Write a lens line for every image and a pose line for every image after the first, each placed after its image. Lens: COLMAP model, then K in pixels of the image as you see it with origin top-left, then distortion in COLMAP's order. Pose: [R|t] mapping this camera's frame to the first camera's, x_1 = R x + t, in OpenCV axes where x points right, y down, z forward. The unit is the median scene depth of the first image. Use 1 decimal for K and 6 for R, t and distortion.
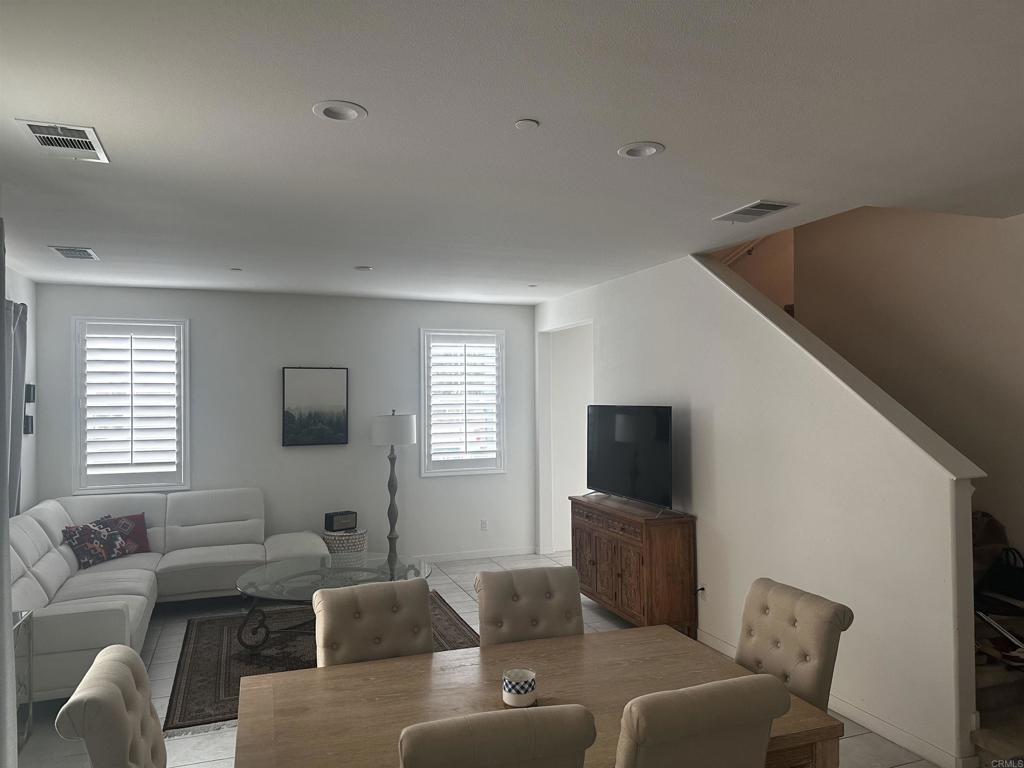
lens RADIAL K [[726.4, 0, 512.0], [0, 726.4, 384.0], [0, 0, 1]] dist [0.054454, -0.004867]
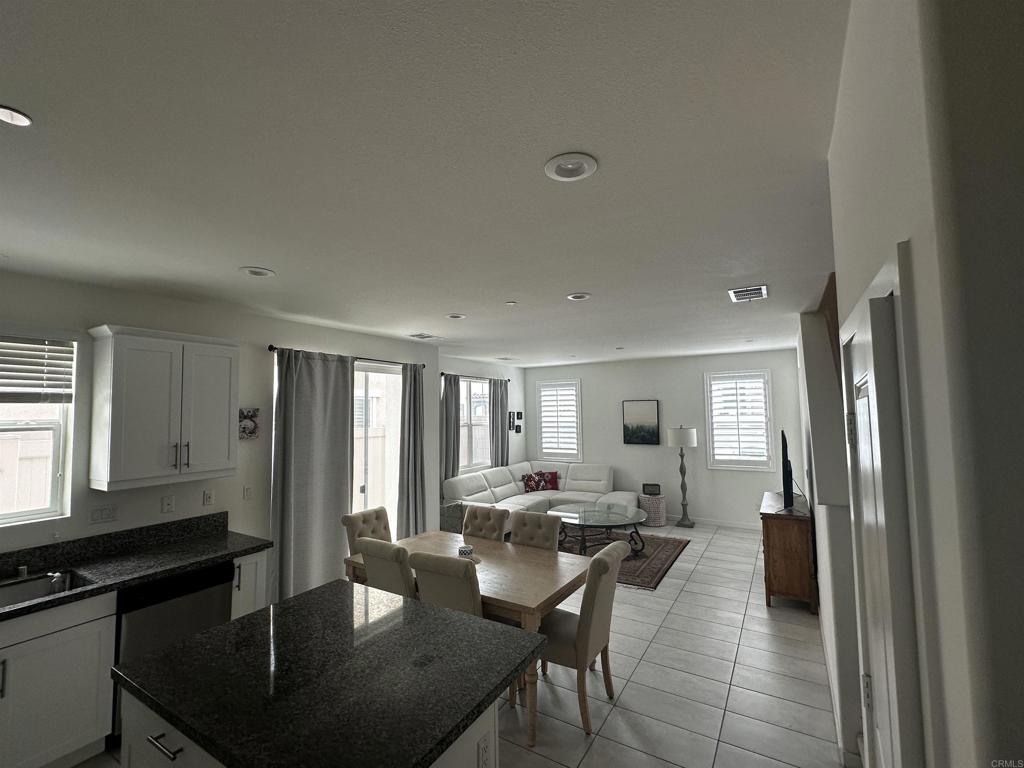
lens RADIAL K [[453.4, 0, 512.0], [0, 453.4, 384.0], [0, 0, 1]] dist [0.000140, 0.000013]
pose [[0.617039, -0.051360, -0.785255, 0.432286], [0.022575, 0.998613, -0.047575, -0.017964], [0.786609, 0.011629, 0.617342, 0.078223]]
